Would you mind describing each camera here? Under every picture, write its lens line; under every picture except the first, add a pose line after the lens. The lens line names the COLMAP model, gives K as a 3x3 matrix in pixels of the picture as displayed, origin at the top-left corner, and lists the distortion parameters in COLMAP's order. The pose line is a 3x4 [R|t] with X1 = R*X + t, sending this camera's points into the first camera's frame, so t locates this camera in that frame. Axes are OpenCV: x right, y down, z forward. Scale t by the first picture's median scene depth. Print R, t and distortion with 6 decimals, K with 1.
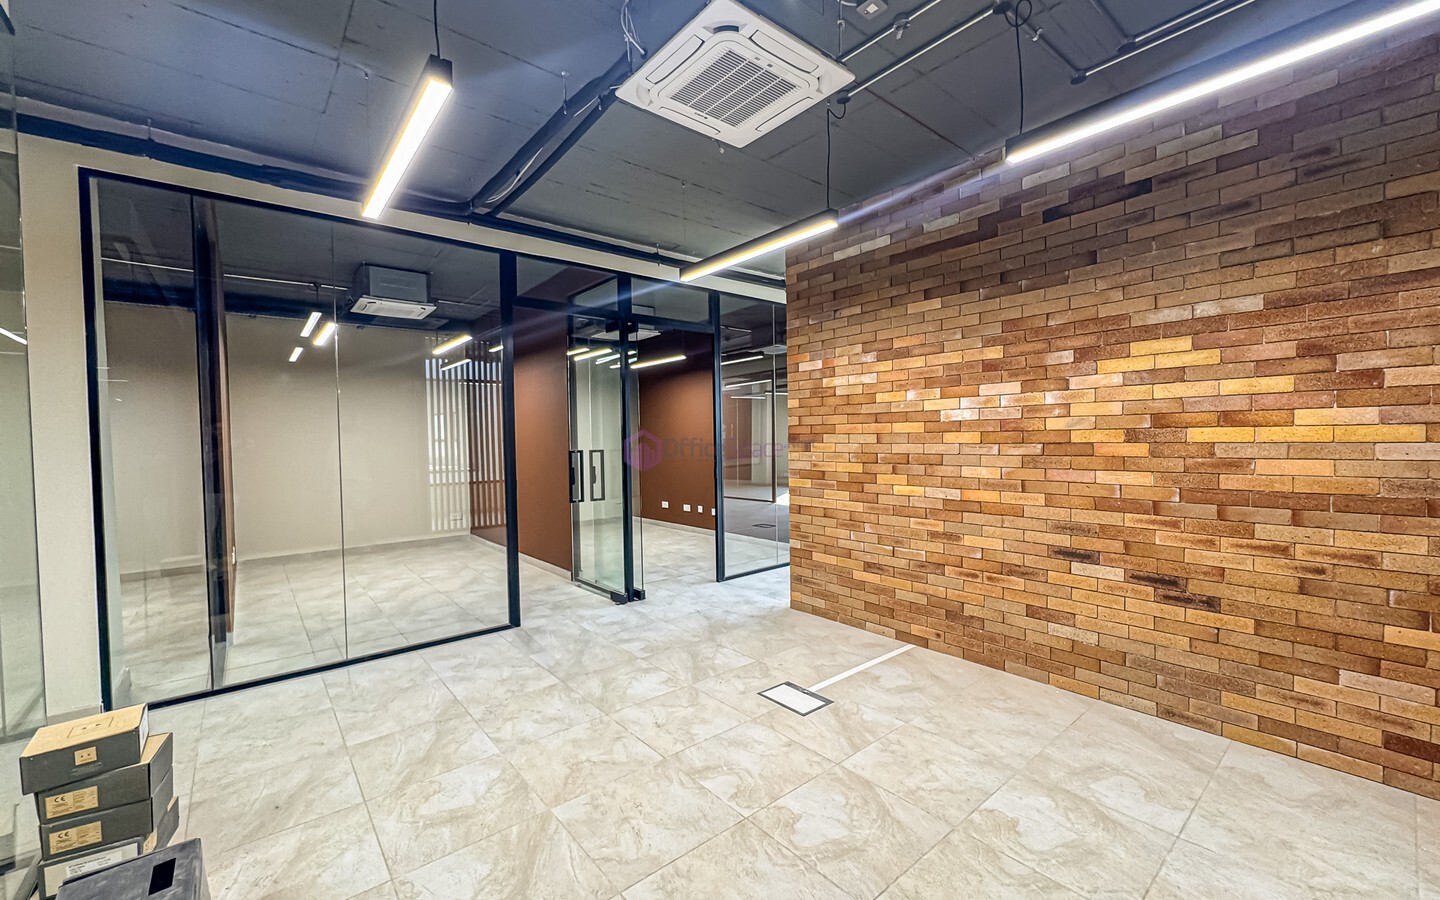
lens RADIAL K [[574.4, 0, 718.1], [0, 574.4, 451.7], [0, 0, 1]] dist [0.000157, 0.000022]
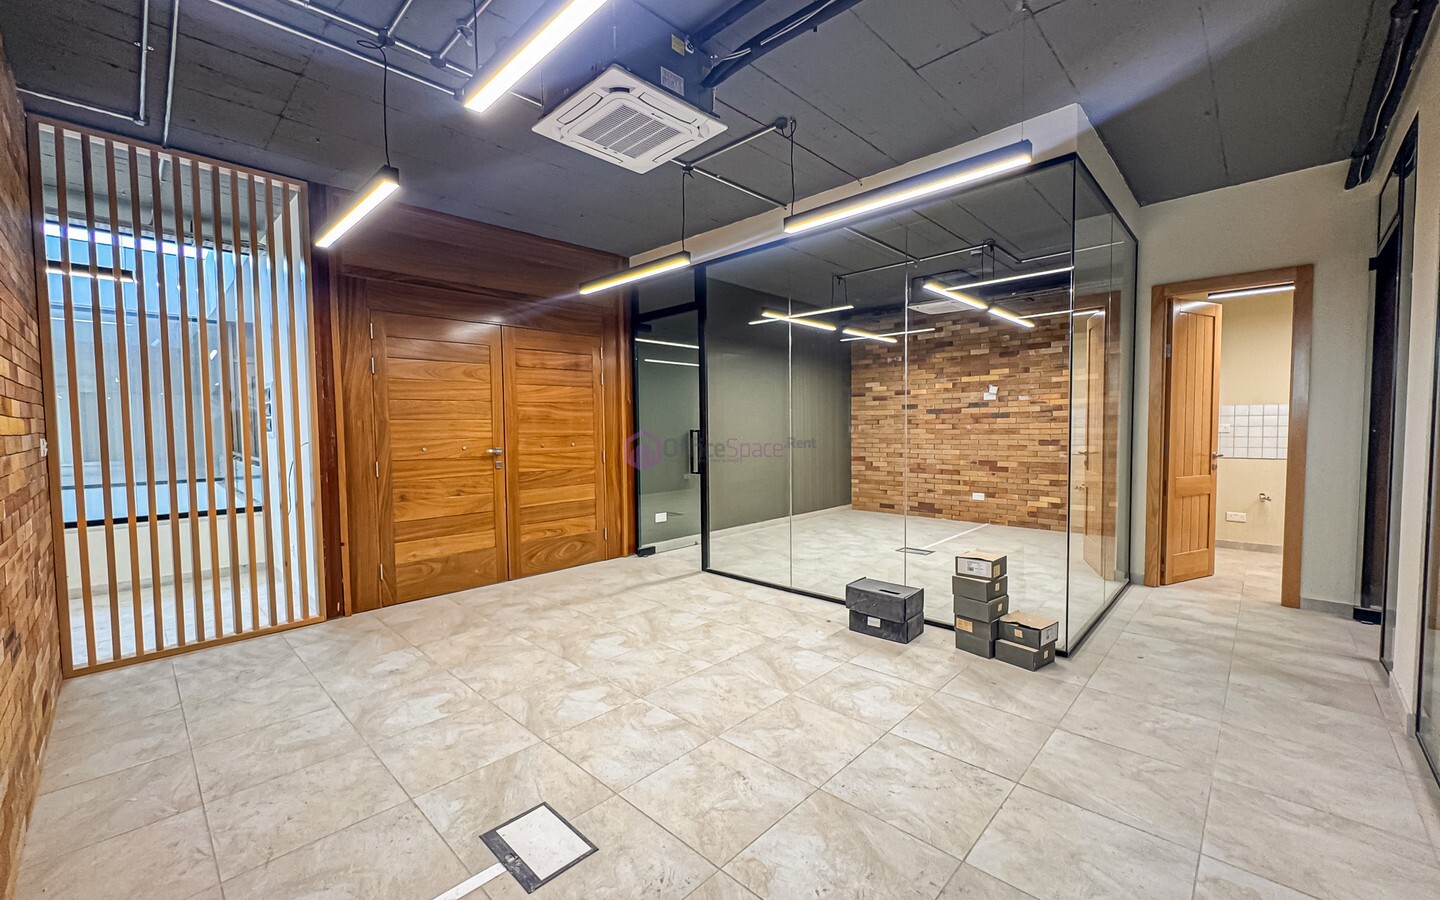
lens RADIAL K [[574.4, 0, 718.1], [0, 574.4, 451.7], [0, 0, 1]] dist [0.000157, 0.000022]
pose [[-0.993333, 0.032865, -0.110492, -0.002182], [0.024517, 0.996800, 0.076087, -0.030560], [0.112639, 0.072871, -0.990960, 1.984694]]
